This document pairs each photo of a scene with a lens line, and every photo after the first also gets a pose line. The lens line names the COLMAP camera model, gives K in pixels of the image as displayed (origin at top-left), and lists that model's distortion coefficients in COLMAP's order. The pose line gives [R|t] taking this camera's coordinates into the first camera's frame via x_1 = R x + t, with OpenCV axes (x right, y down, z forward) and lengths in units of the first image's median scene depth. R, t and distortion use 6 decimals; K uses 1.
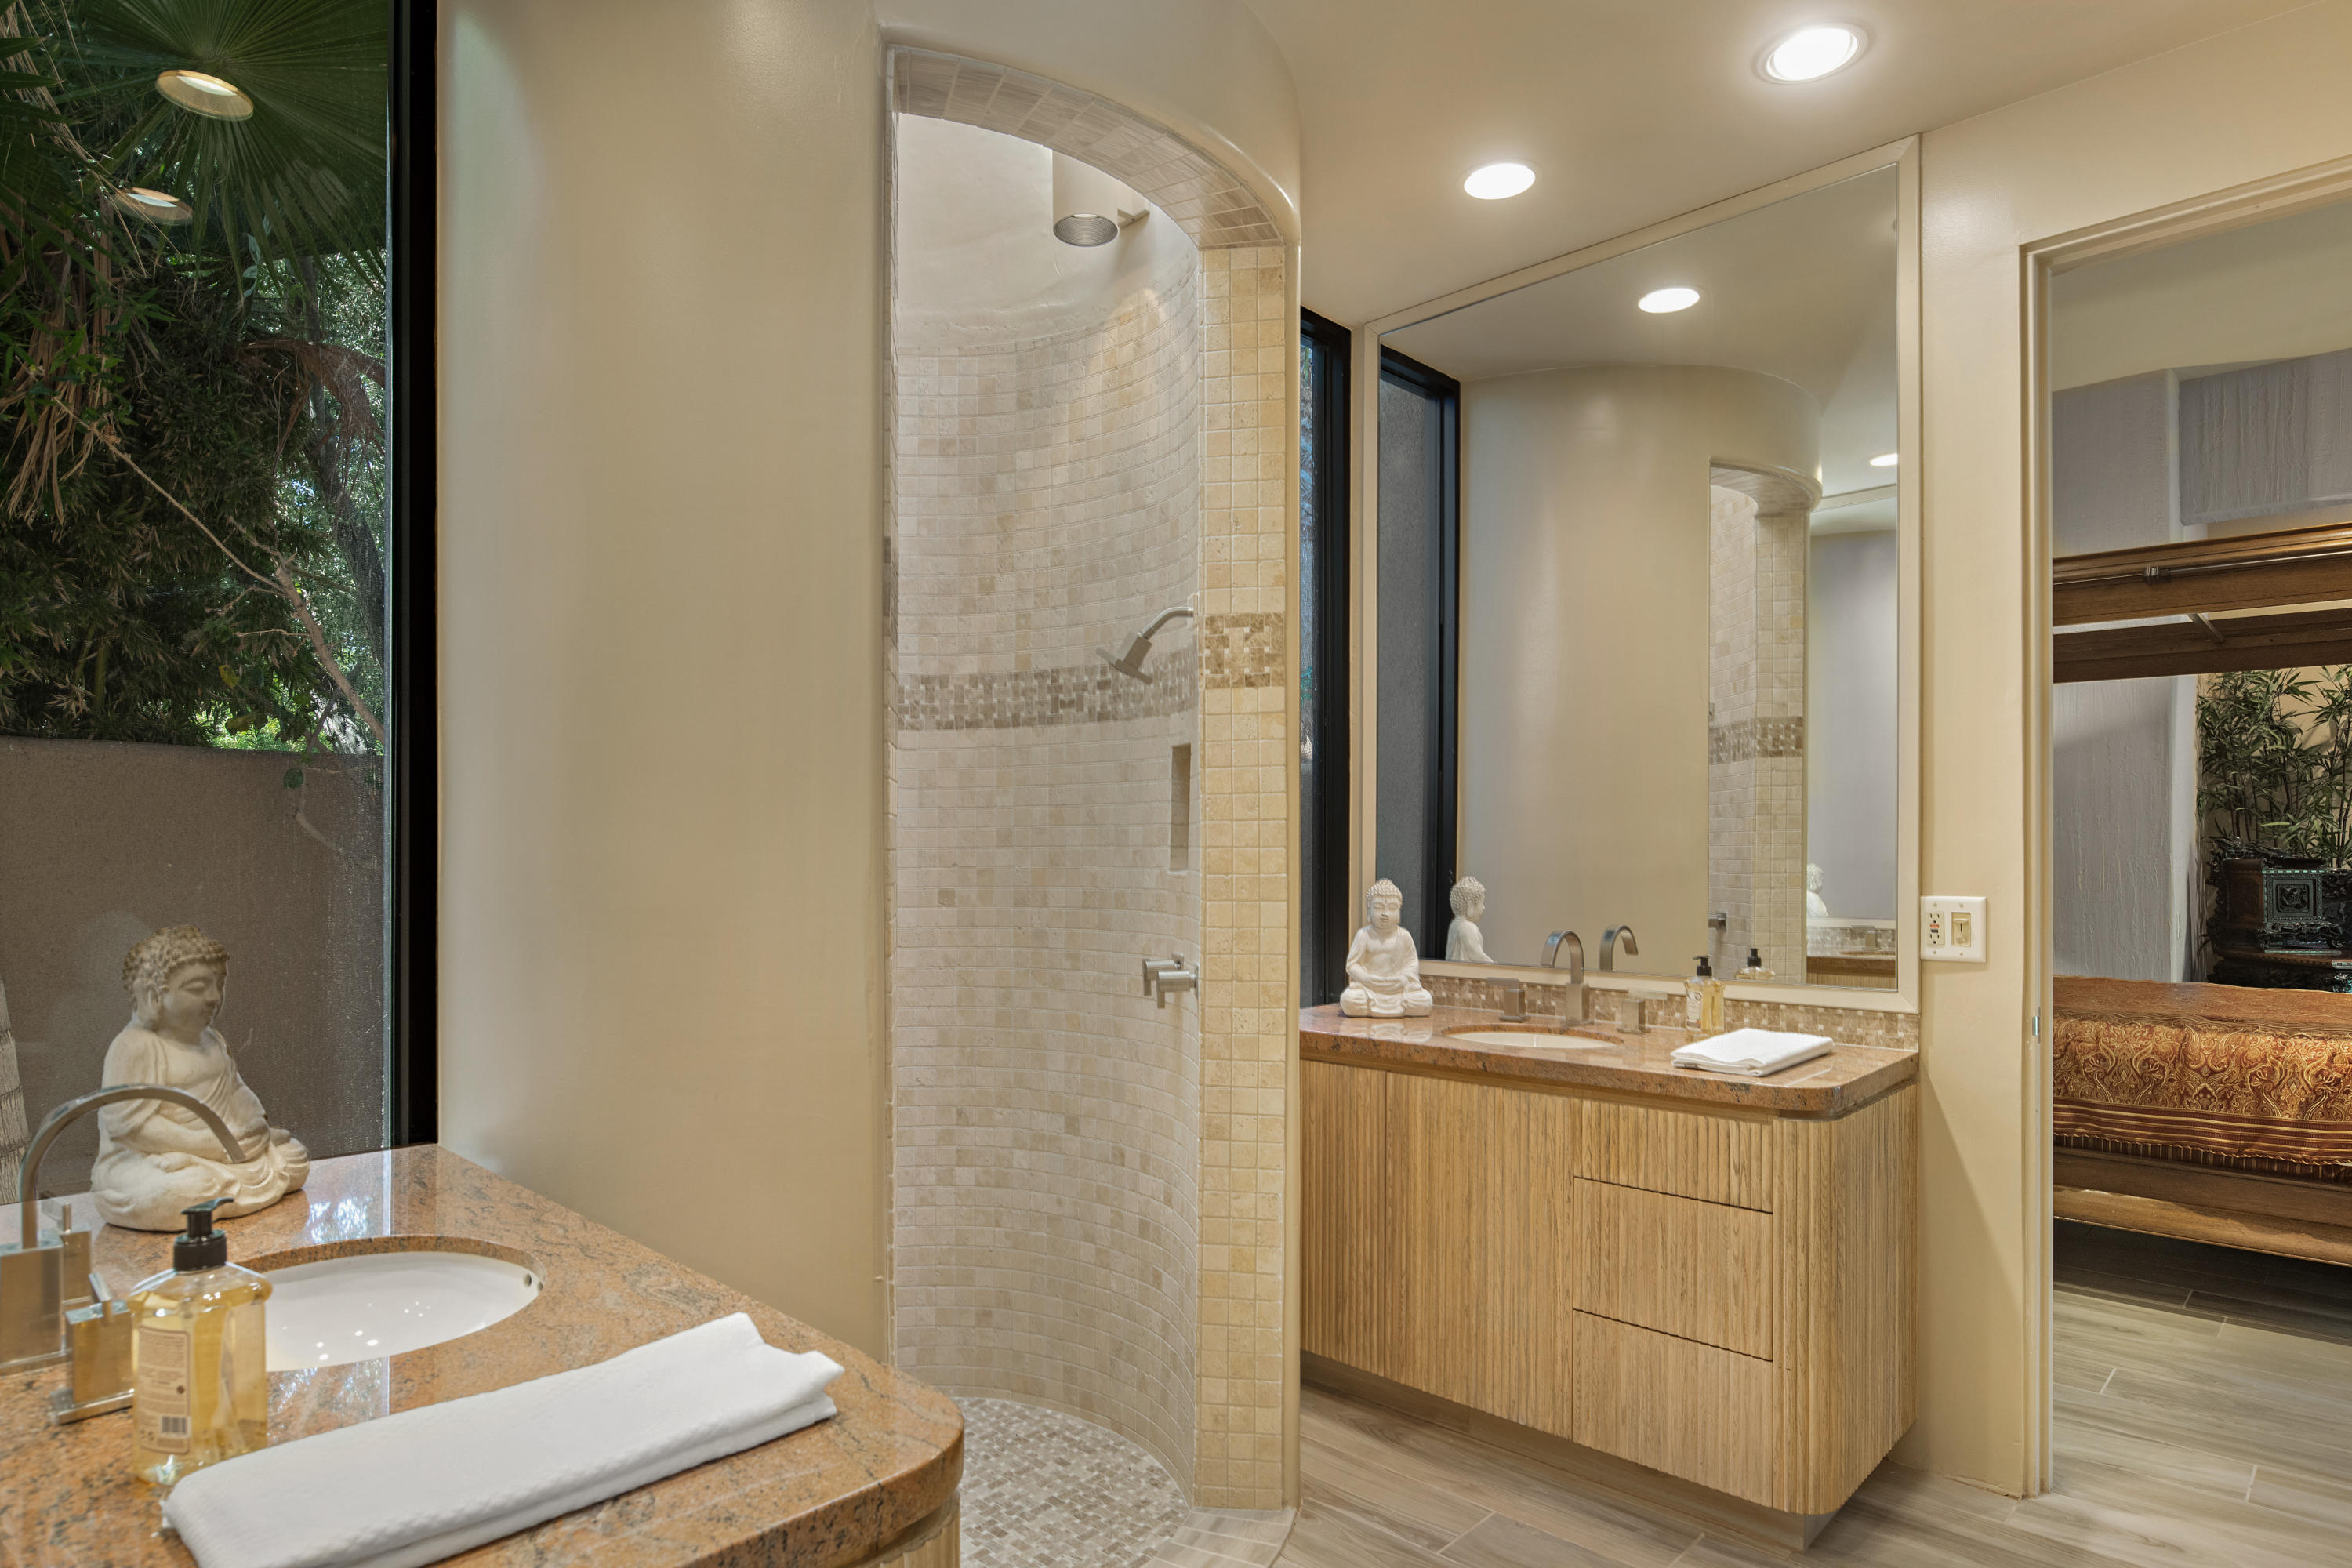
lens RADIAL K [[1284.2, 0, 1164.9], [0, 1284.2, 841.1], [0, 0, 1]] dist [0.001485, -0.001071]
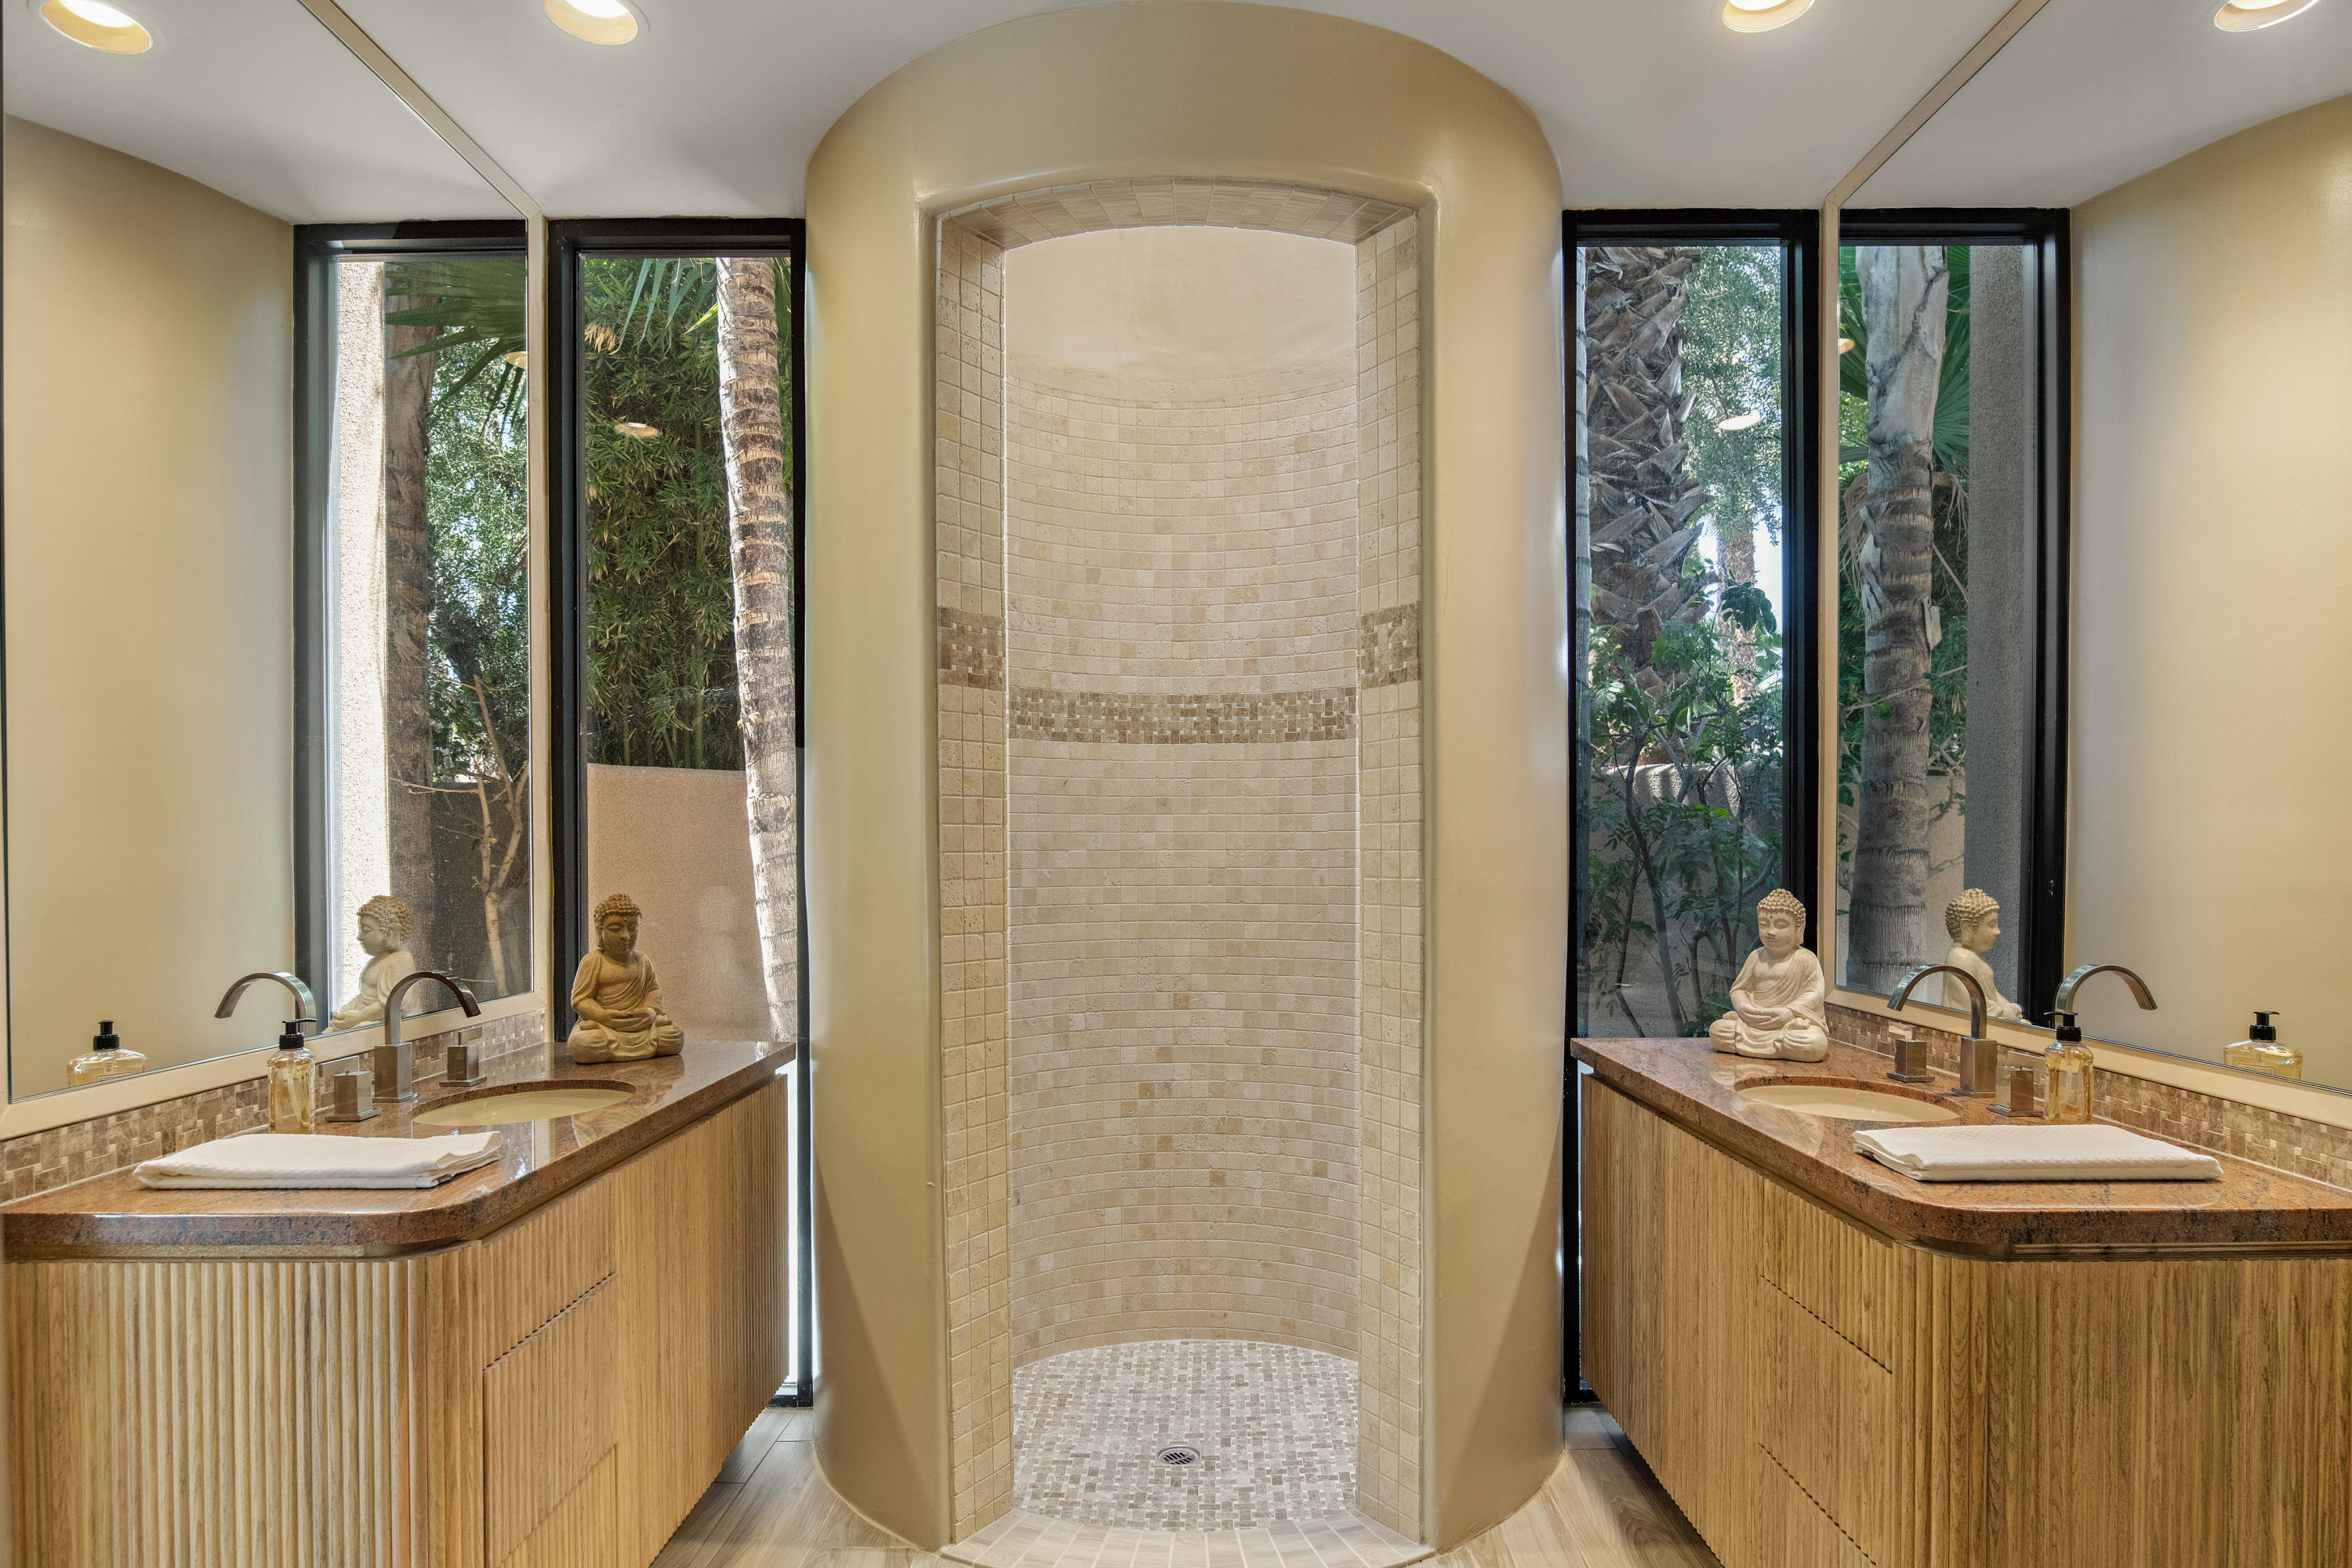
lens RADIAL K [[1284.2, 0, 1183.7], [0, 1284.2, 857.7], [0, 0, 1]] dist [0.001485, -0.001071]
pose [[0.693758, 0.007756, -0.720166, 0.650843], [0.002698, 0.999907, 0.013368, -0.003011], [0.720203, -0.011217, 0.693673, 0.215827]]
